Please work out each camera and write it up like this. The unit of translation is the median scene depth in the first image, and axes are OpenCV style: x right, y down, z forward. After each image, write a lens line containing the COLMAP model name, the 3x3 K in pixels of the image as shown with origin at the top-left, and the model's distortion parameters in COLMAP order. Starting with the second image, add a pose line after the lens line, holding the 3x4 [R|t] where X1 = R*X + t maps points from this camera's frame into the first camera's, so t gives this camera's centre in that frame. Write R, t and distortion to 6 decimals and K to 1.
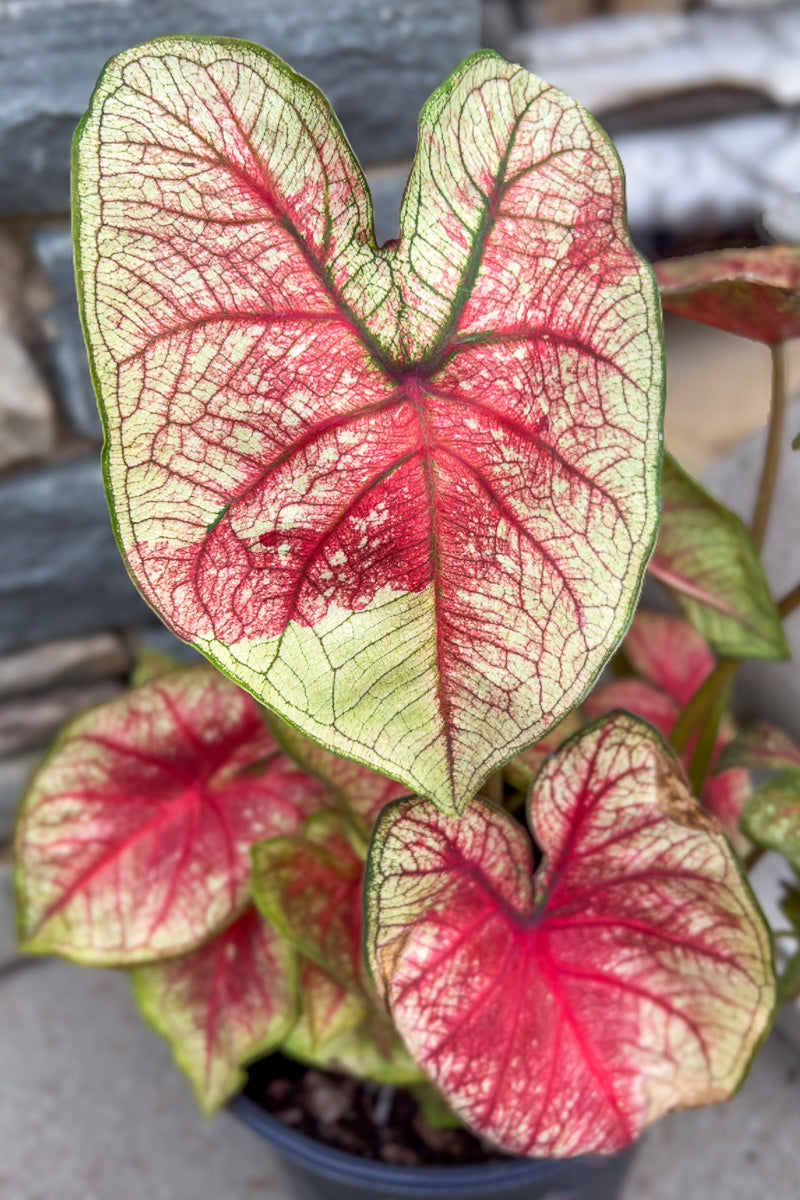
lens RADIAL K [[1033.3, 0, 508.4], [0, 1033.3, 569.4], [0, 0, 1]] dist [-0.014598, -0.050688]
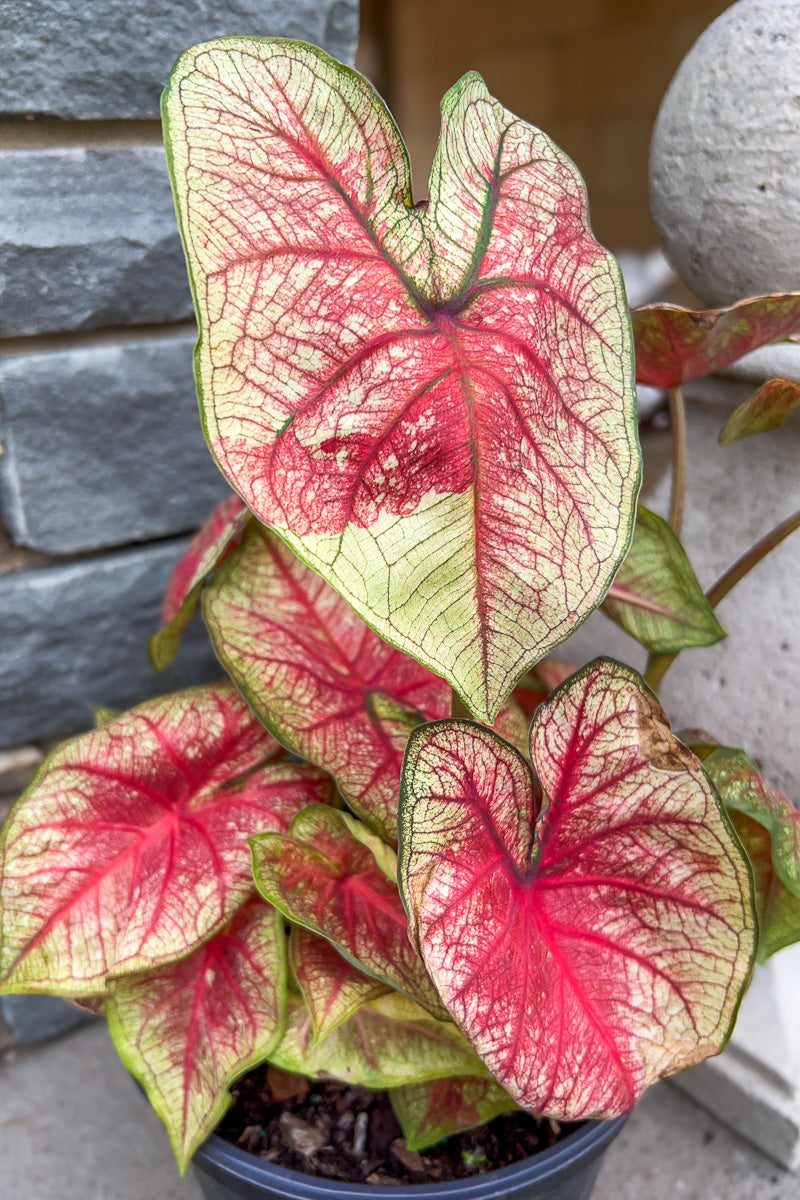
lens RADIAL K [[938.6, 0, 395.3], [0, 938.6, 640.5], [0, 0, 1]] dist [-0.022970, -0.013145]
pose [[0.995283, -0.044811, 0.086041, -0.236273], [0.058160, 0.985479, -0.159528, 0.314958], [-0.077643, 0.163780, 0.983437, 0.031930]]
